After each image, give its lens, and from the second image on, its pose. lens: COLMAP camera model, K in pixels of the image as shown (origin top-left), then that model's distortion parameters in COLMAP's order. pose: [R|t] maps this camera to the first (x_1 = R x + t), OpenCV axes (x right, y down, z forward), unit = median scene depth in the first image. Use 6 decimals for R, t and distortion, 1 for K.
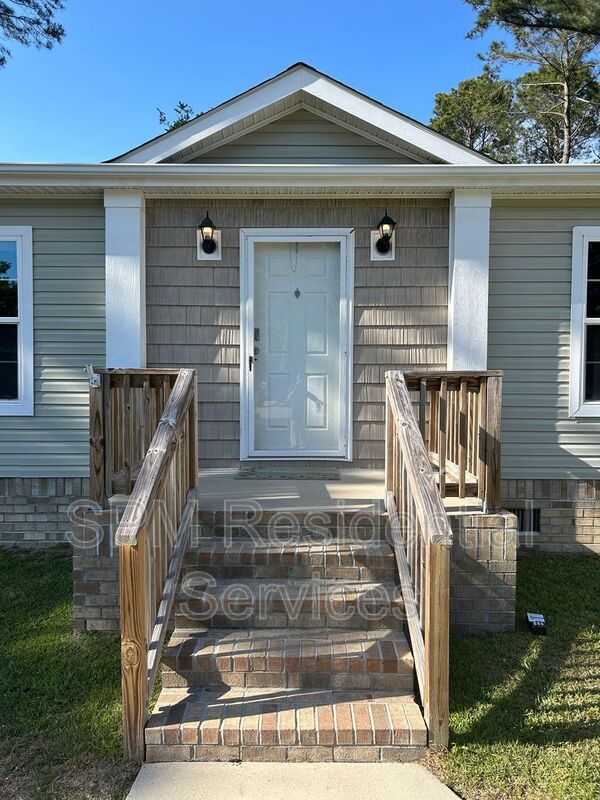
lens RADIAL K [[611.4, 0, 302.1], [0, 611.4, 403.3], [0, 0, 1]] dist [0.012874, -0.004134]
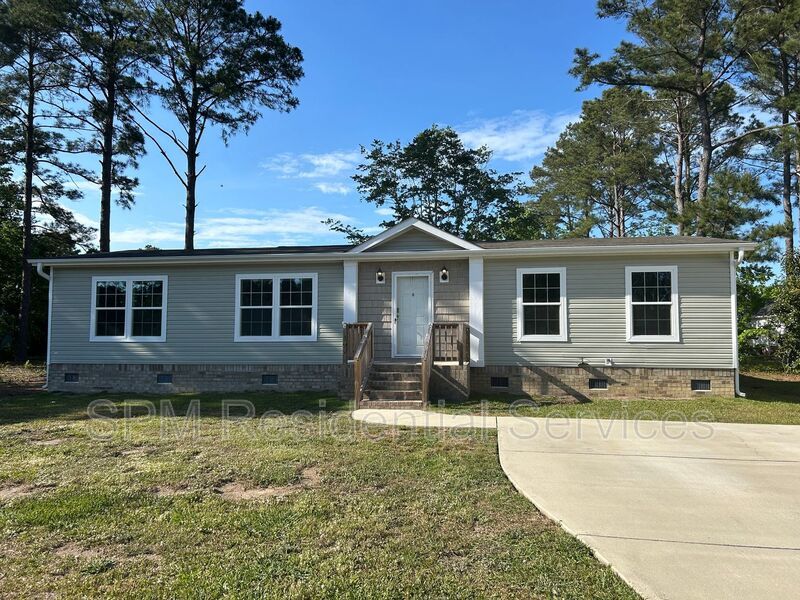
lens RADIAL K [[611.4, 0, 399.8], [0, 611.4, 299.1], [0, 0, 1]] dist [0.012874, -0.004134]
pose [[0.987516, -0.014655, -0.156834, 0.357692], [-0.002398, 0.994148, -0.107996, 0.127267], [0.157499, 0.107024, 0.981703, -1.642198]]
